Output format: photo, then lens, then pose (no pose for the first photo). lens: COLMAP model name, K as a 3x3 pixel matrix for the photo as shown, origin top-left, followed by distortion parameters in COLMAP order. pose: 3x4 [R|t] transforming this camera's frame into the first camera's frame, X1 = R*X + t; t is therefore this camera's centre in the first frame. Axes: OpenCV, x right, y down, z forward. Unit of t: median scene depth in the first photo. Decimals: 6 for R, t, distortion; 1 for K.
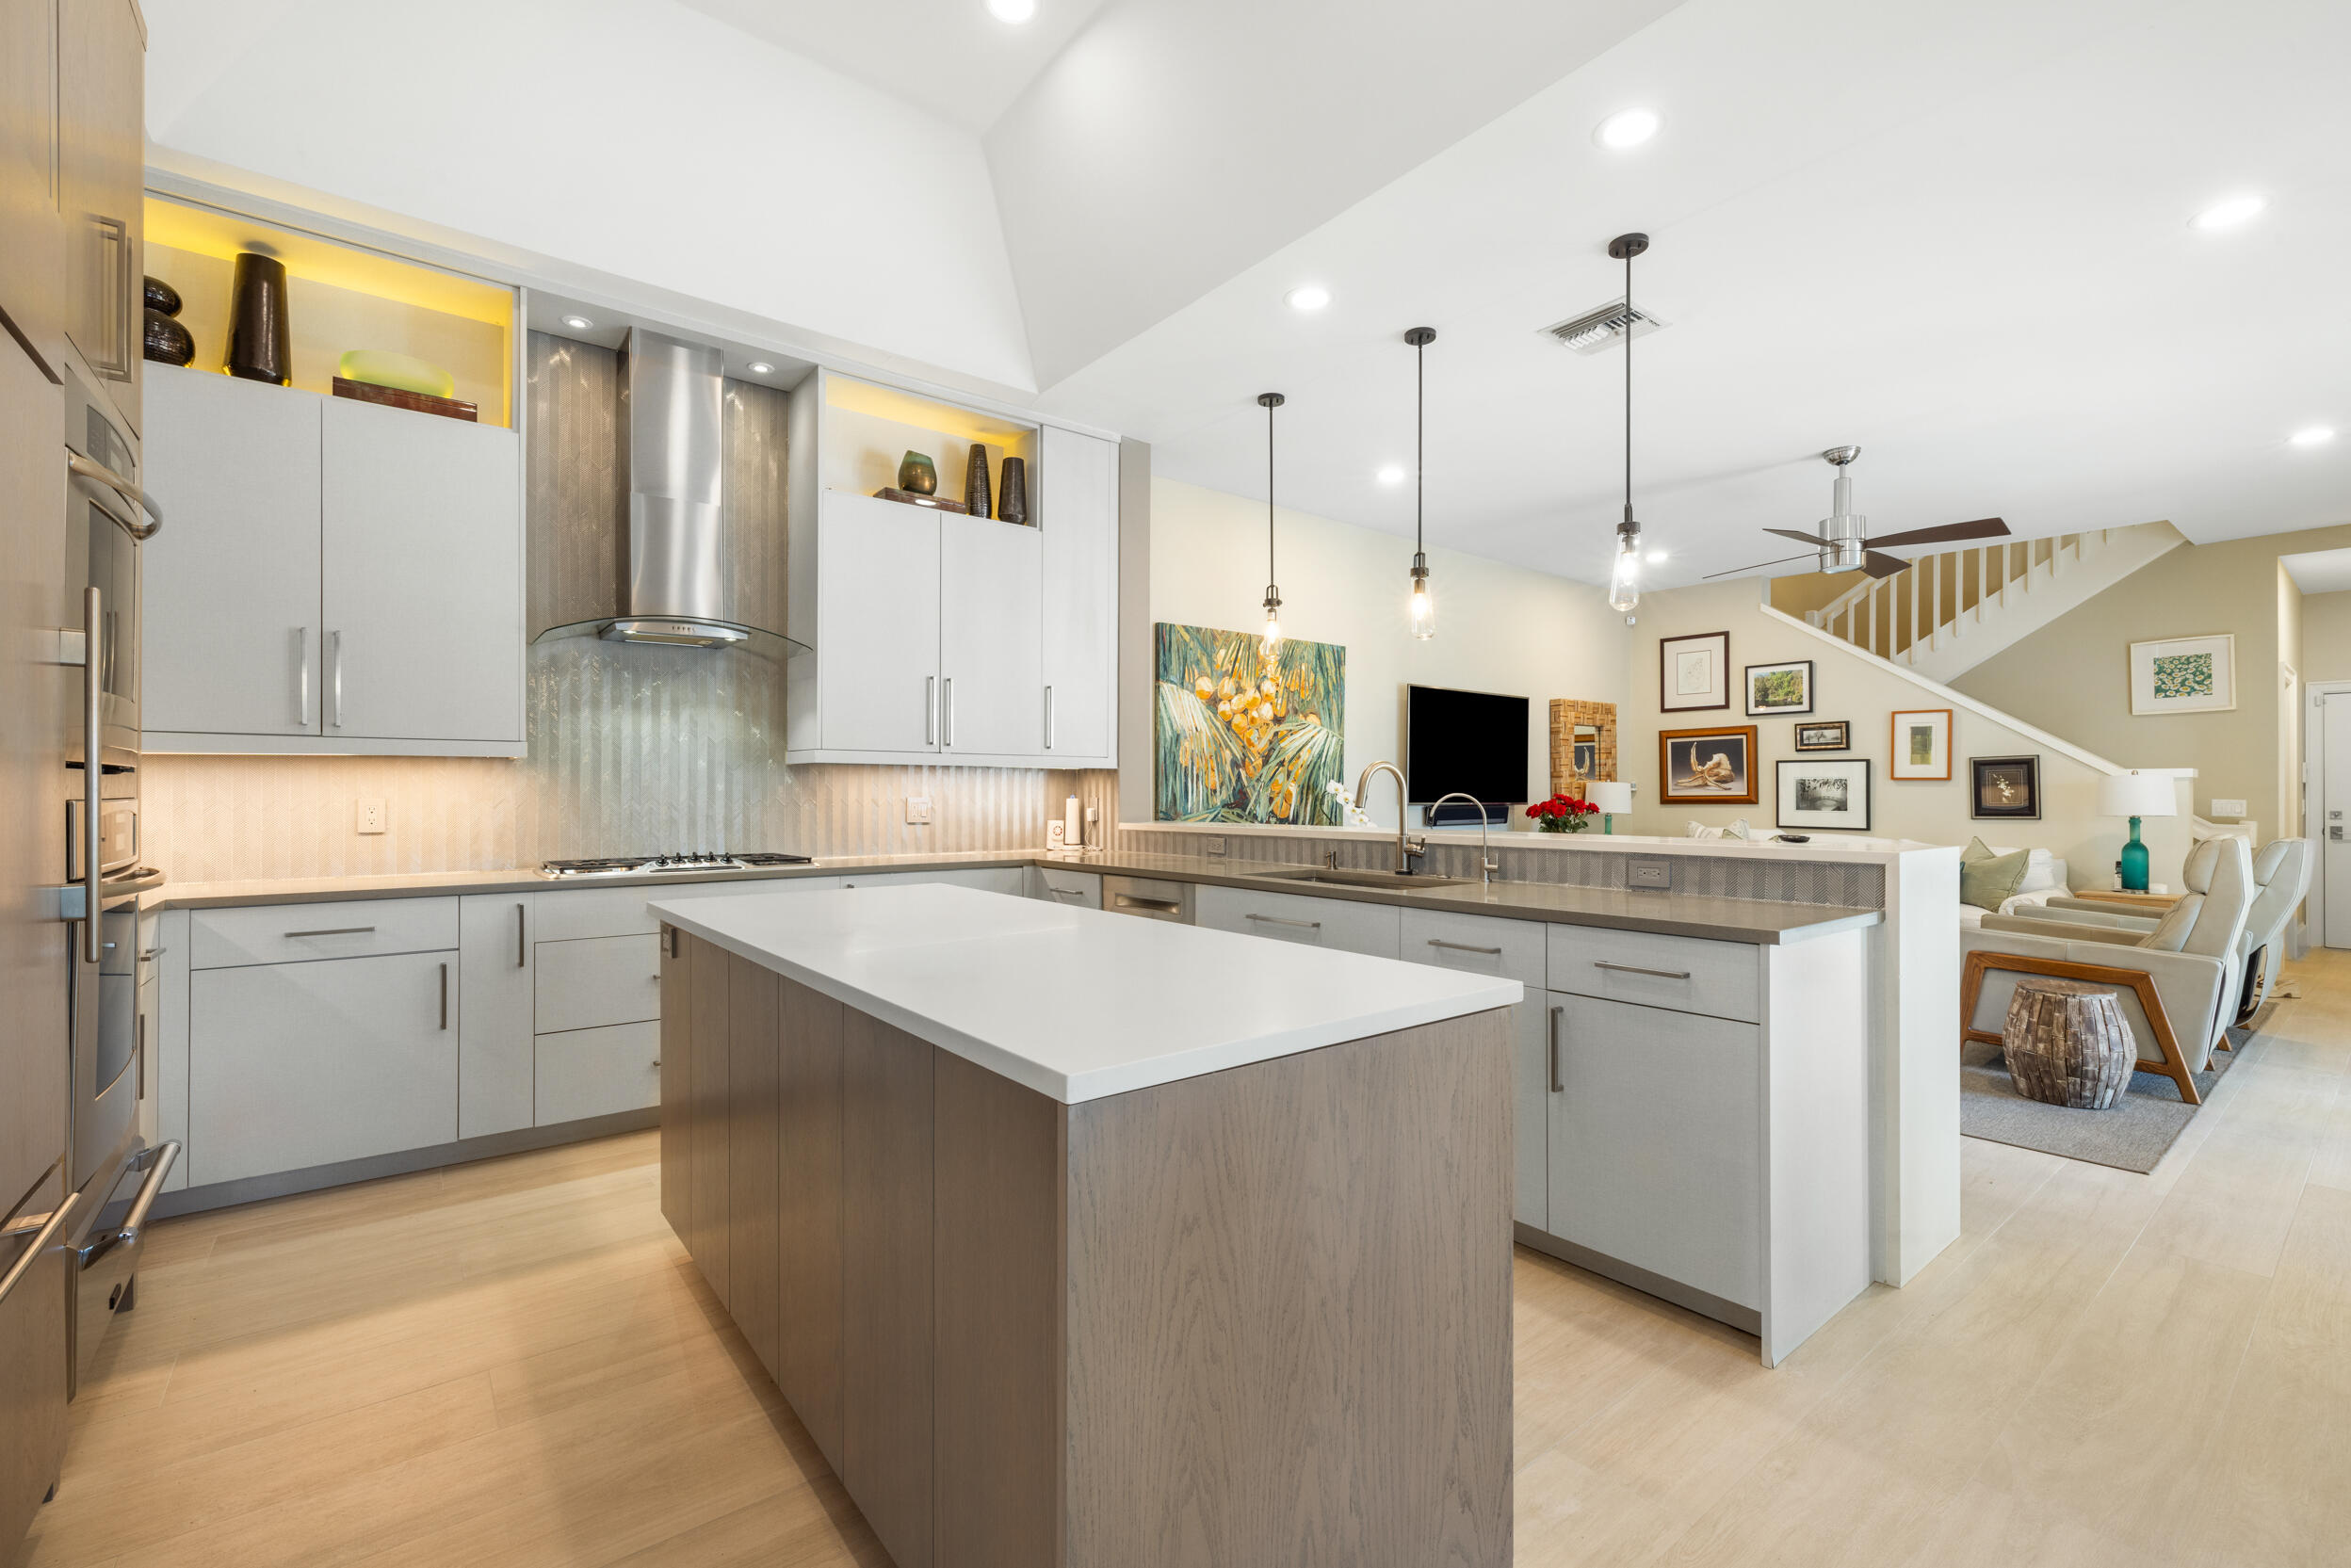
lens RADIAL K [[1002.6, 0, 1163.8], [0, 1002.6, 782.8], [0, 0, 1]] dist [-0.002971, 0.000276]
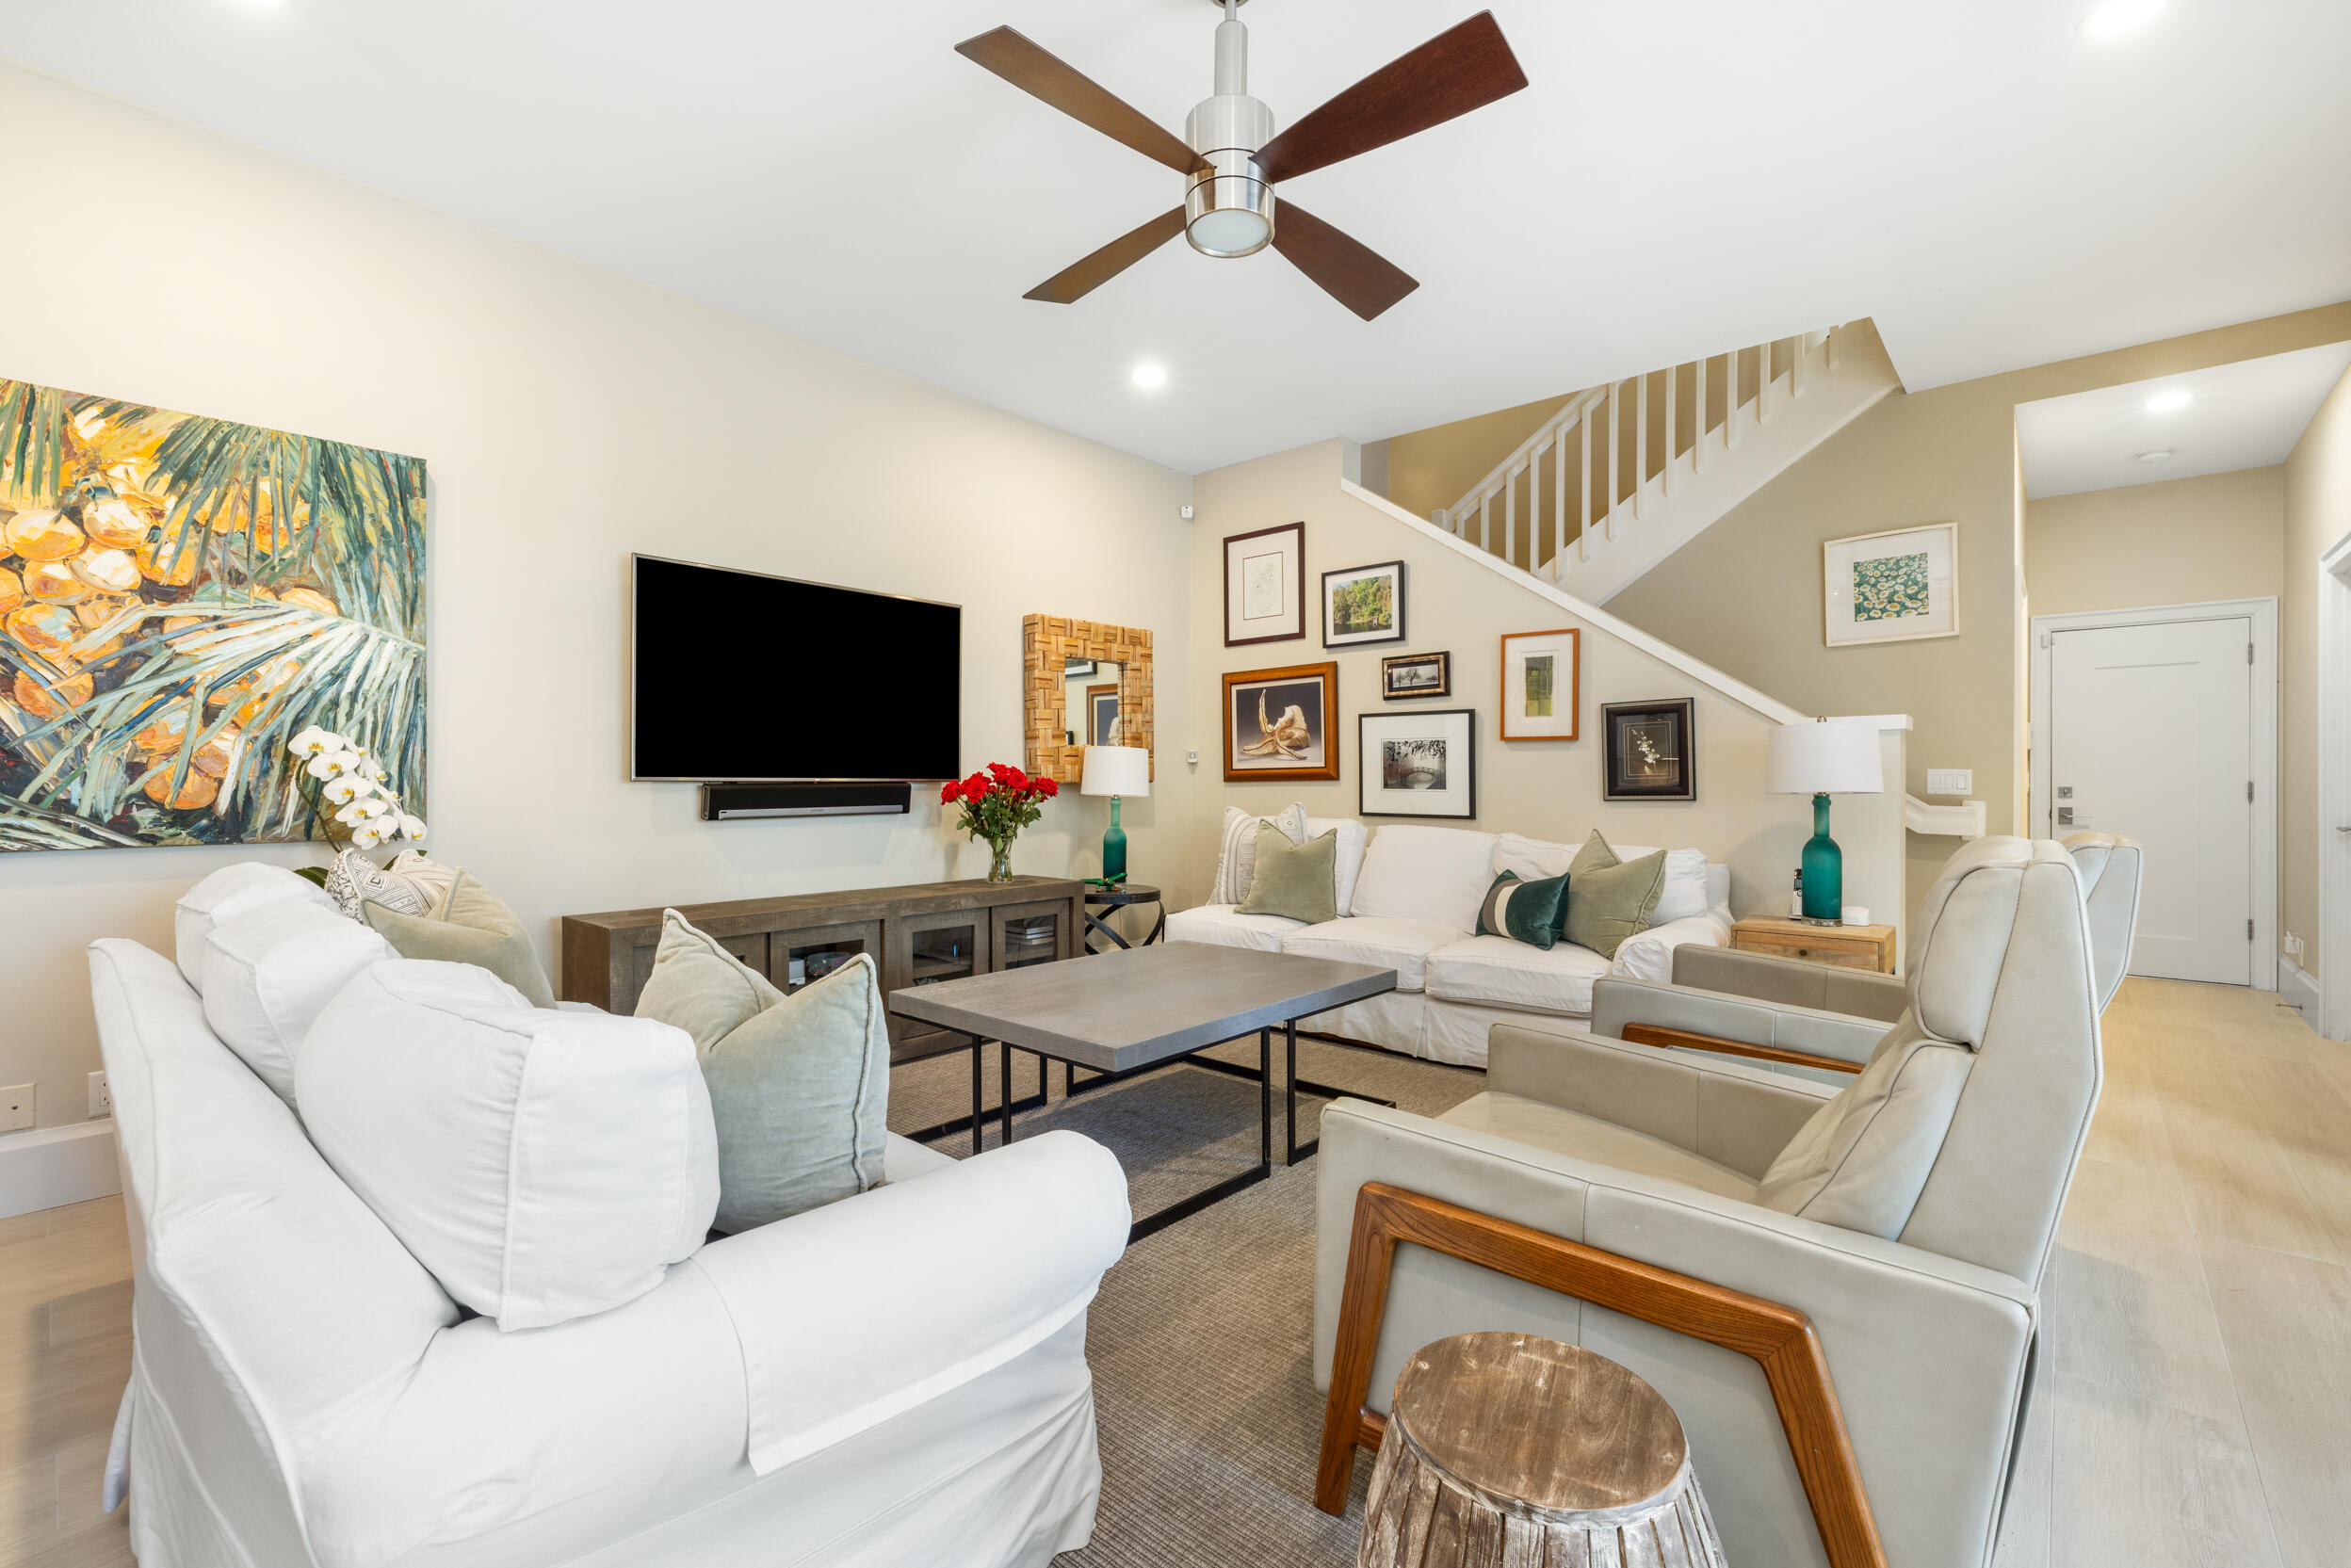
lens RADIAL K [[1002.6, 0, 1171.6], [0, 1002.6, 777.6], [0, 0, 1]] dist [-0.002971, 0.000276]
pose [[0.984541, -0.003362, 0.175122, 0.417660], [0.001967, 0.999965, 0.008138, 0.015695], [-0.175143, -0.007668, 0.984513, 0.413923]]
